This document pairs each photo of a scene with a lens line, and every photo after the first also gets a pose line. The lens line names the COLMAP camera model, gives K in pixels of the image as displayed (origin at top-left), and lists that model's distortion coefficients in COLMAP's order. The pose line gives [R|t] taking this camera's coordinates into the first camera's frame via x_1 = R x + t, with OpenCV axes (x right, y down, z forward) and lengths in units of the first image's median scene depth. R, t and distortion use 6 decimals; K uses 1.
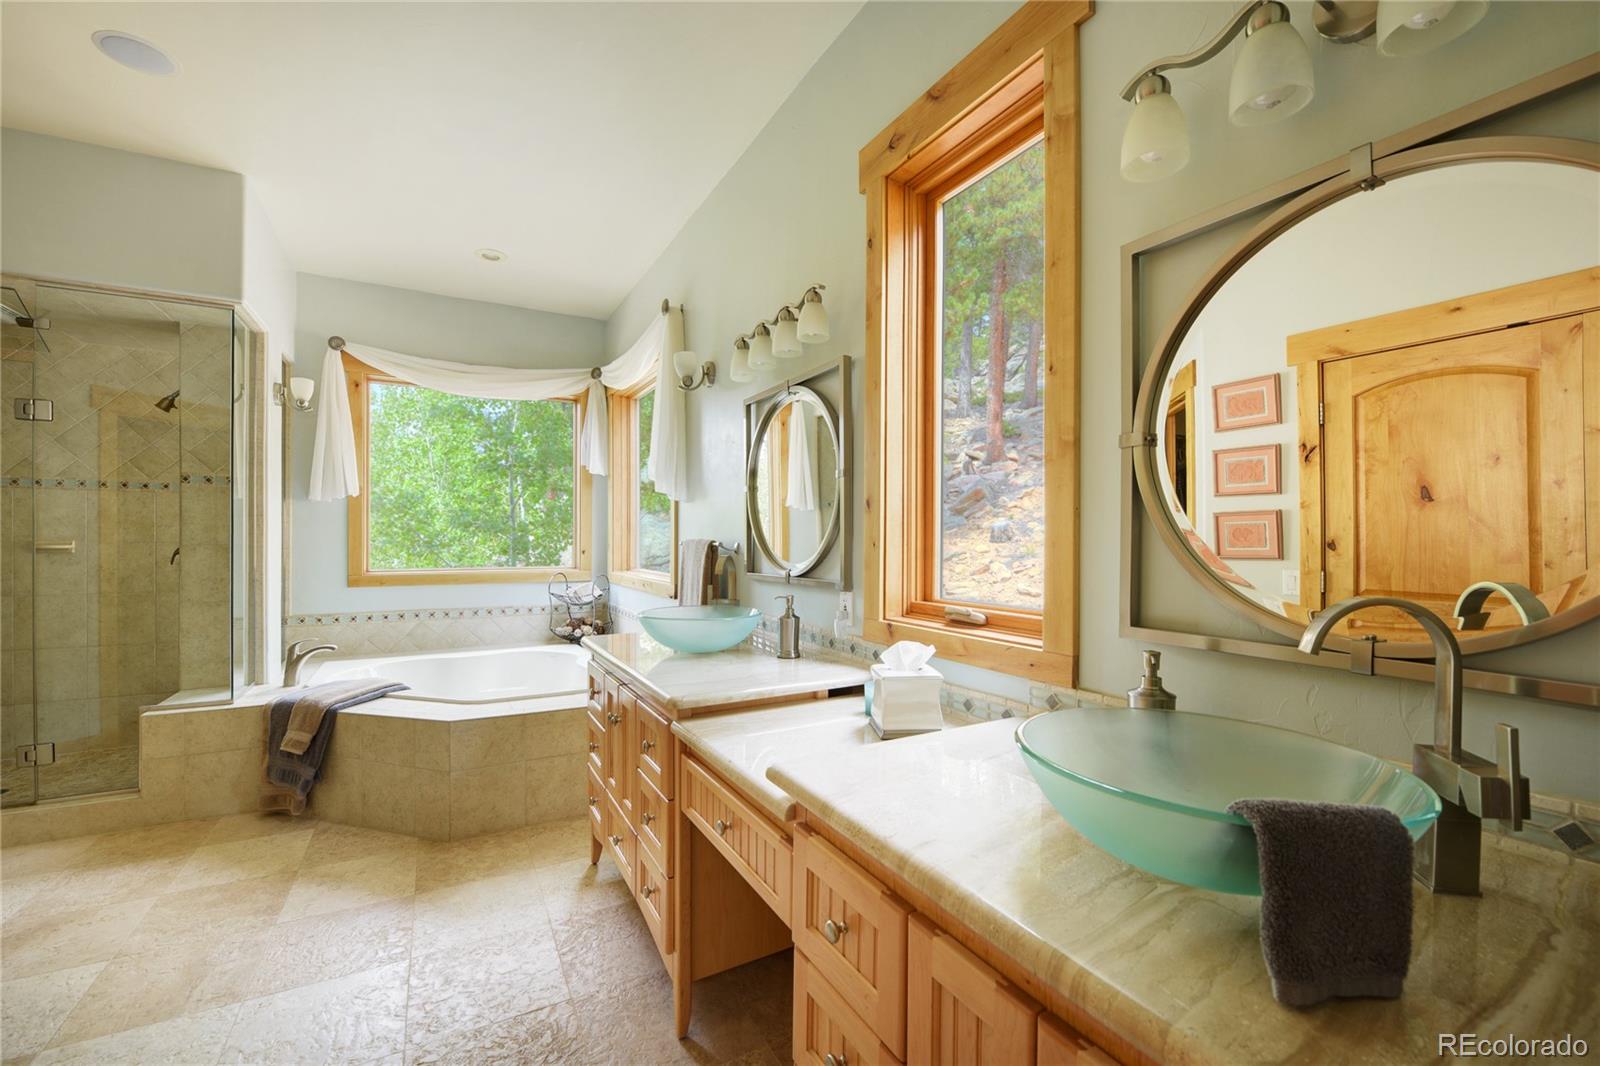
lens RADIAL K [[649.3, 0, 802.5], [0, 649.3, 542.6], [0, 0, 1]] dist [-0.021171, -0.001031]
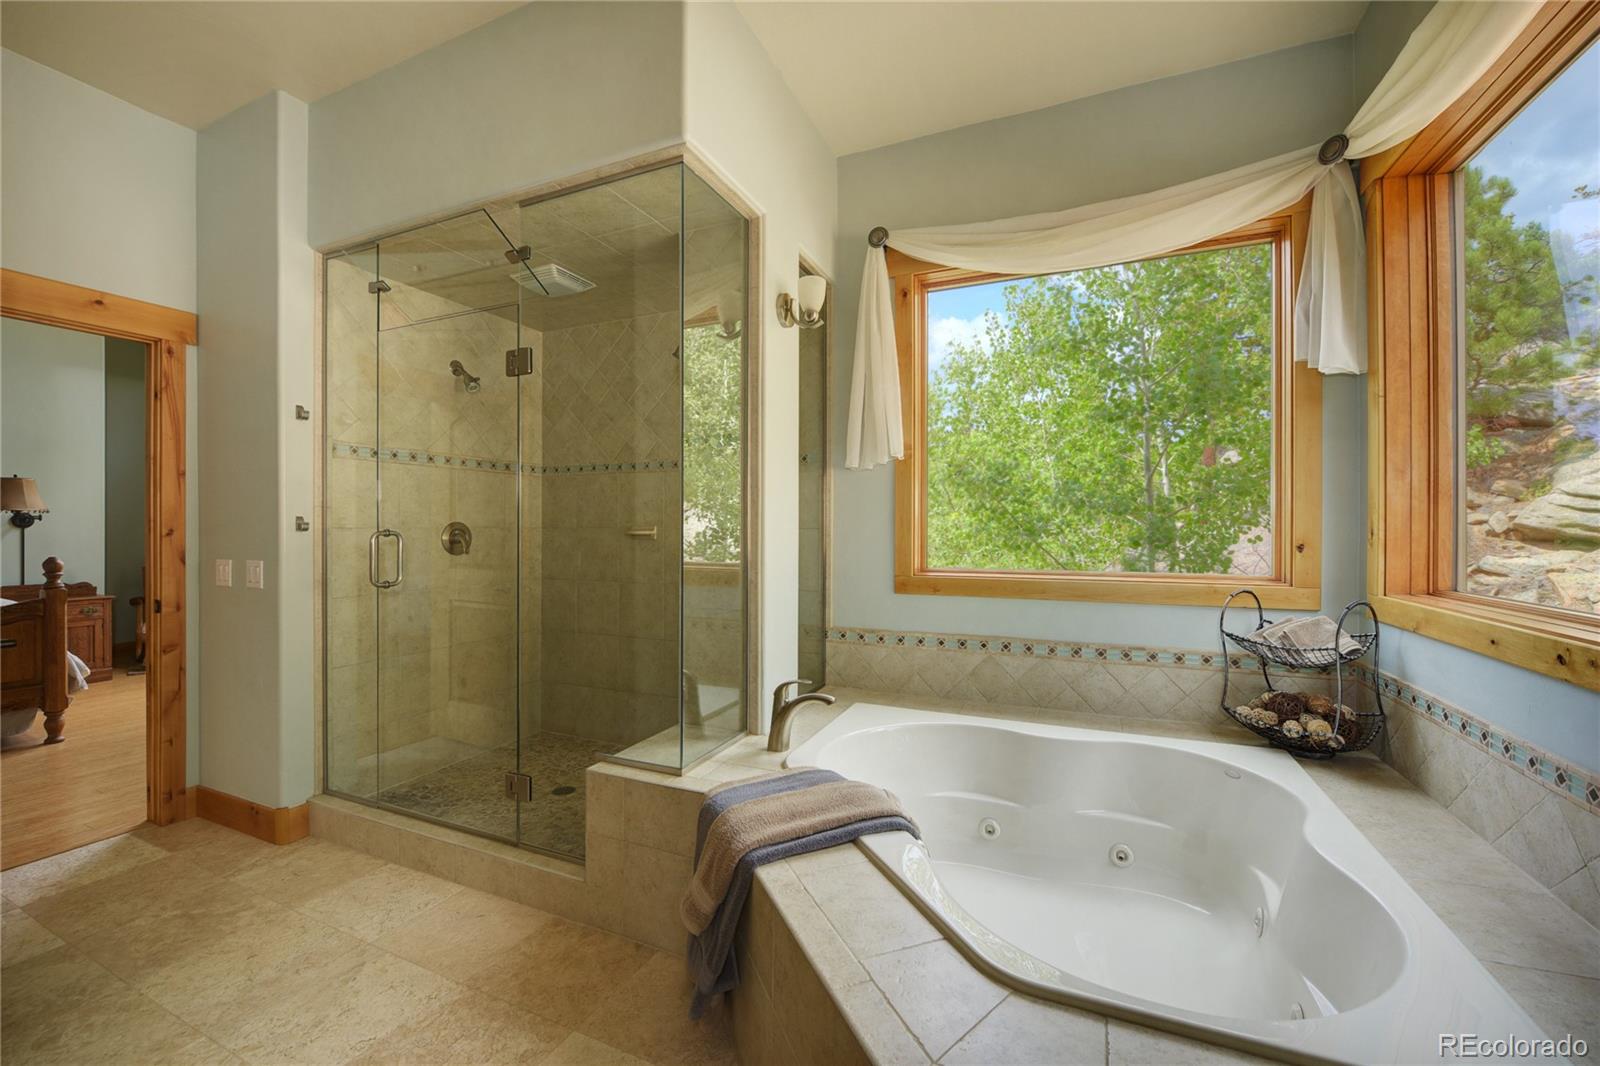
lens RADIAL K [[649.3, 0, 804.9], [0, 649.3, 537.0], [0, 0, 1]] dist [-0.021171, -0.001031]
pose [[0.606914, 0.006275, -0.794743, -0.195070], [-0.001946, 0.999978, 0.006409, 0.005034], [0.794765, -0.002343, 0.606912, 0.453590]]
